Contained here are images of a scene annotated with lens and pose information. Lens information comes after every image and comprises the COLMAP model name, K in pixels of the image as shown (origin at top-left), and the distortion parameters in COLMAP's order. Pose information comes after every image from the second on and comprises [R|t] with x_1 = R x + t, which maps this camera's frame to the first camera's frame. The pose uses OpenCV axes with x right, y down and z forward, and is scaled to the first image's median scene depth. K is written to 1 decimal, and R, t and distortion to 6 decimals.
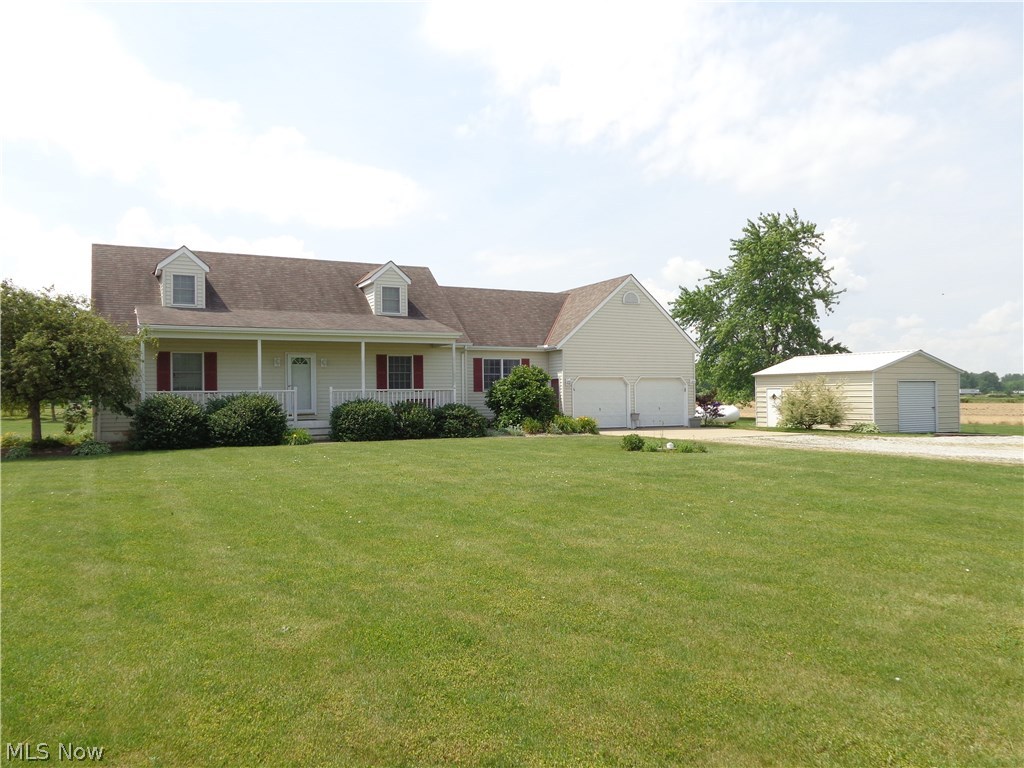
lens RADIAL K [[771.3, 0, 509.6], [0, 771.3, 384.8], [0, 0, 1]] dist [0.006012, 0.002942]
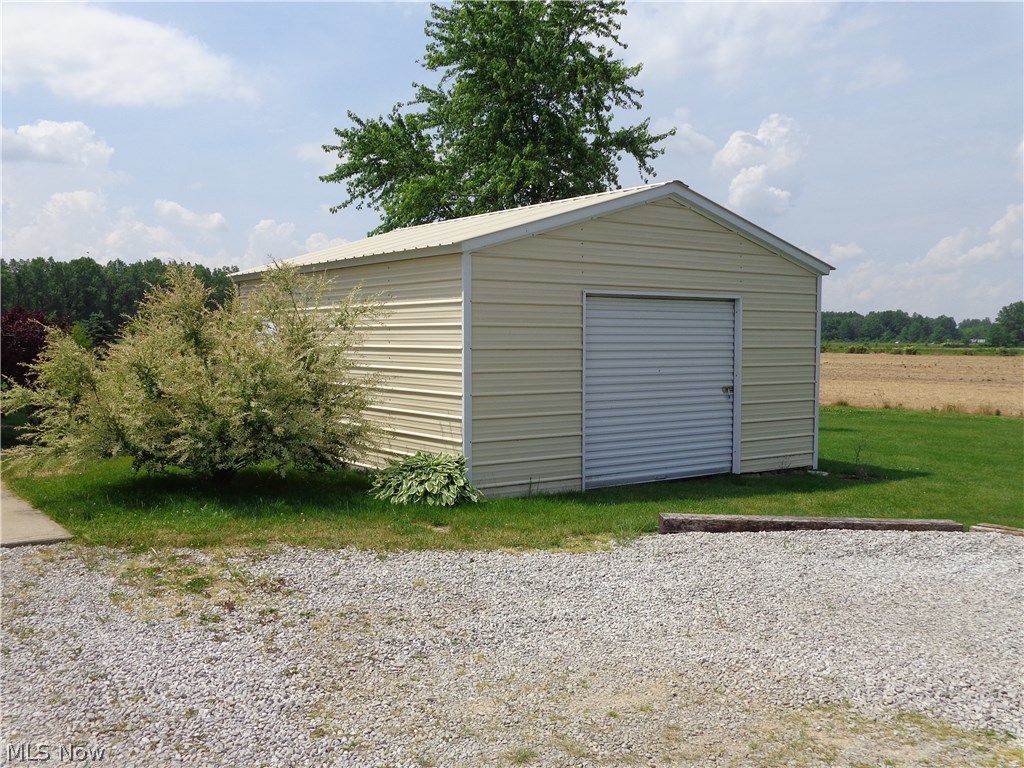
lens RADIAL K [[980.3, 0, 513.5], [0, 980.3, 384.0], [0, 0, 1]] dist [-0.007658, 0.000000]
pose [[0.990086, 0.009308, 0.140151, 0.233032], [-0.018018, 0.997975, 0.061003, 0.003291], [-0.139300, -0.062924, 0.988249, 0.360628]]
